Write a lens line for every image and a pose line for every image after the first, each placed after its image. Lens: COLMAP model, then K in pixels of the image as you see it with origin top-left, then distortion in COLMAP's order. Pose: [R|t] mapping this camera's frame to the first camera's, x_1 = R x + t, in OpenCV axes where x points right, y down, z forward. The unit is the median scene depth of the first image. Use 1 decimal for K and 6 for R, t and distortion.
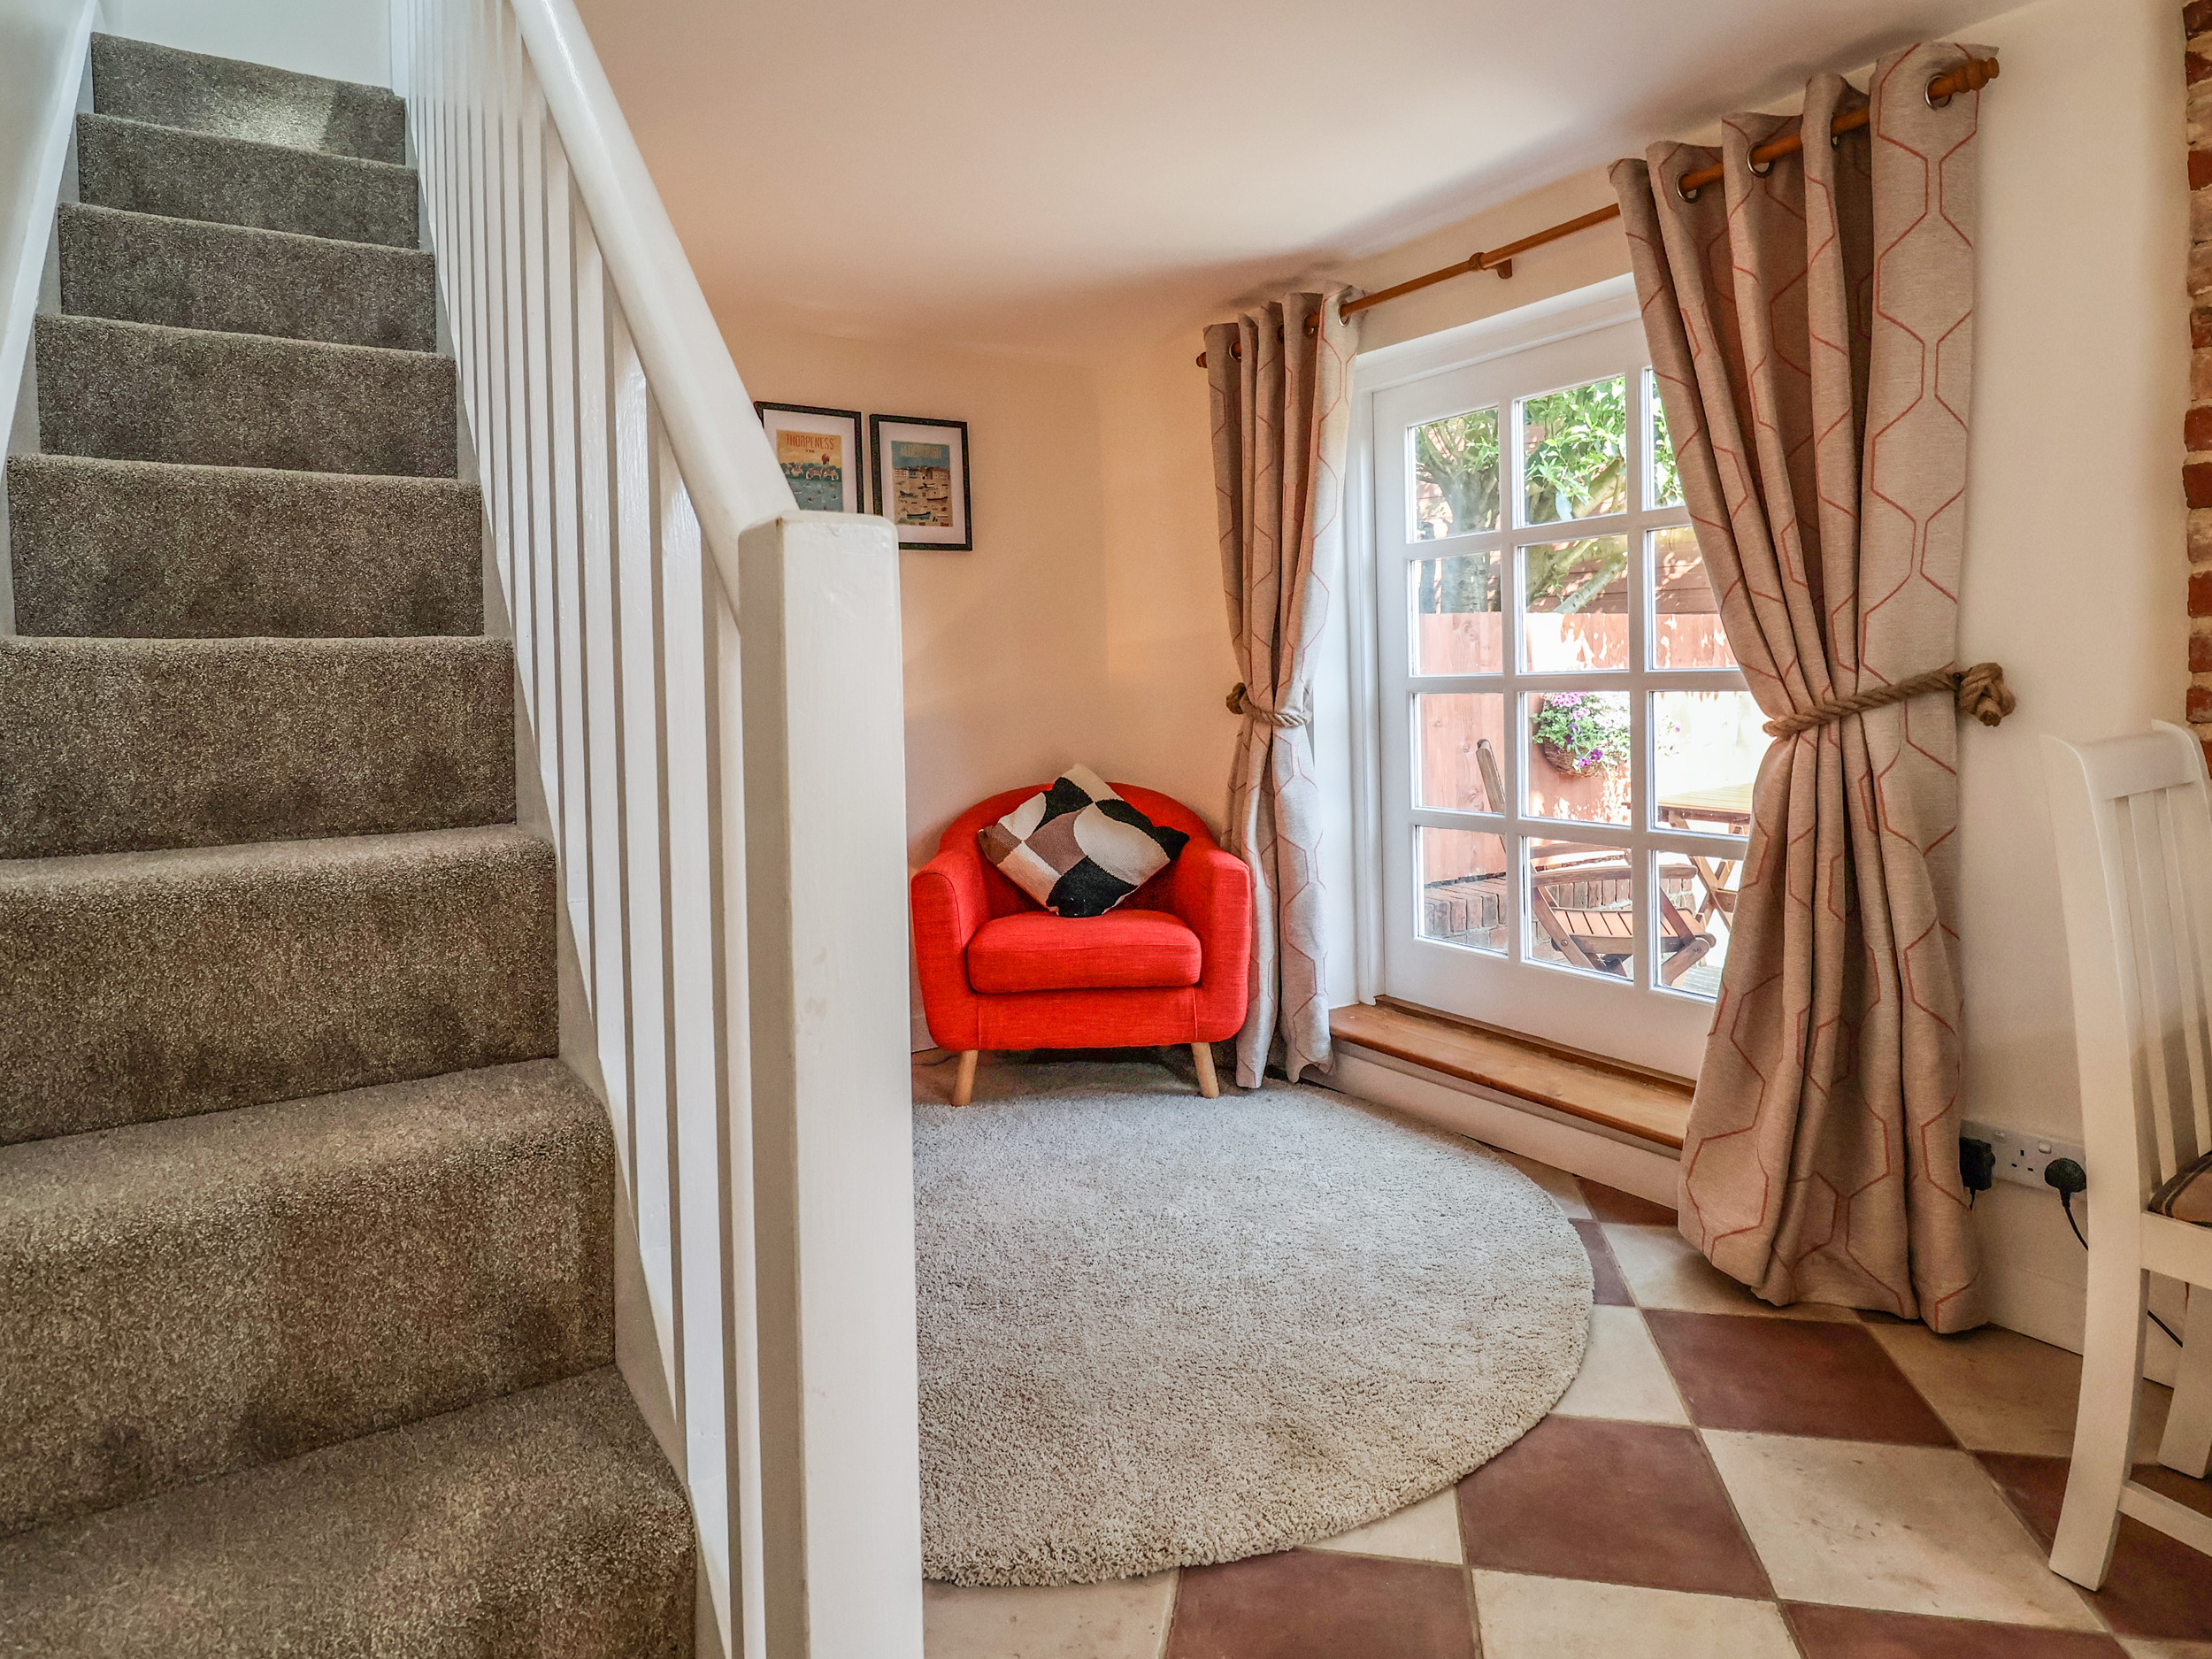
lens RADIAL K [[1227.2, 0, 1105.0], [0, 1227.2, 875.8], [0, 0, 1]] dist [-0.000258, -0.000724]
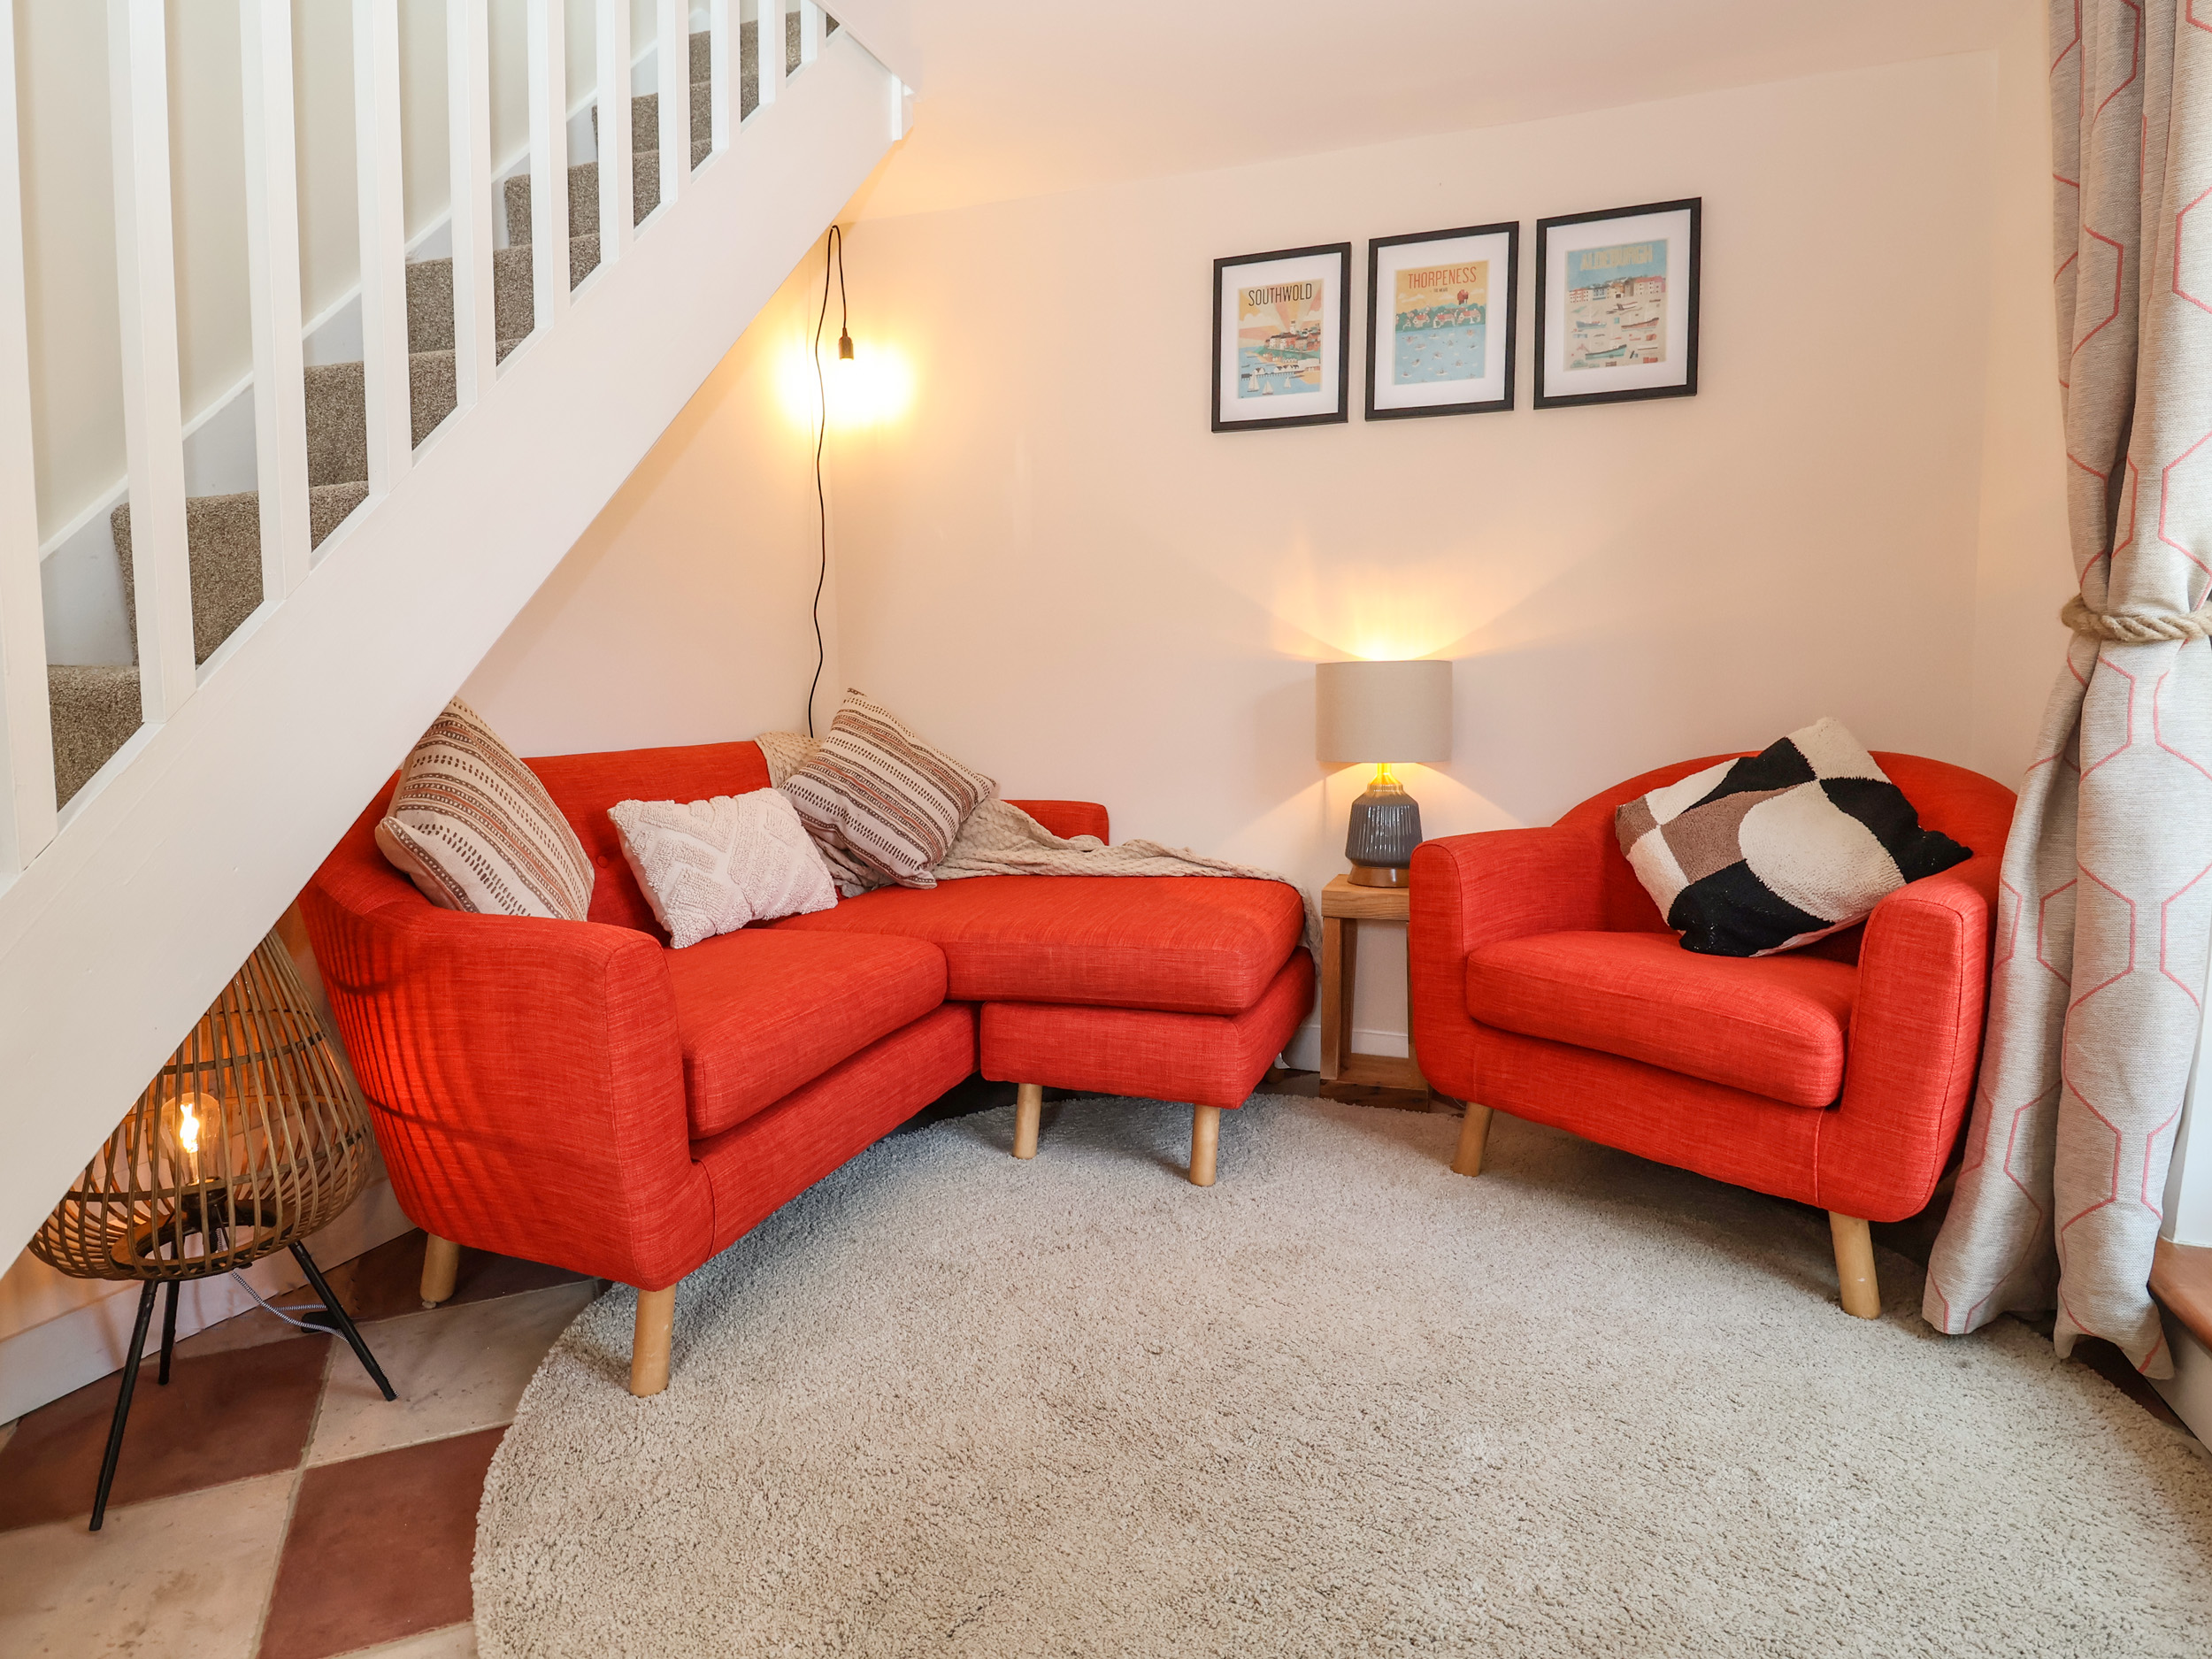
lens RADIAL K [[1227.2, 0, 1105.0], [0, 1227.2, 875.8], [0, 0, 1]] dist [-0.000258, -0.000724]
pose [[0.587389, 0.145839, -0.796056, 0.298185], [-0.134466, 0.987544, 0.081701, -0.015645], [0.798056, 0.059053, 0.599683, 0.379703]]
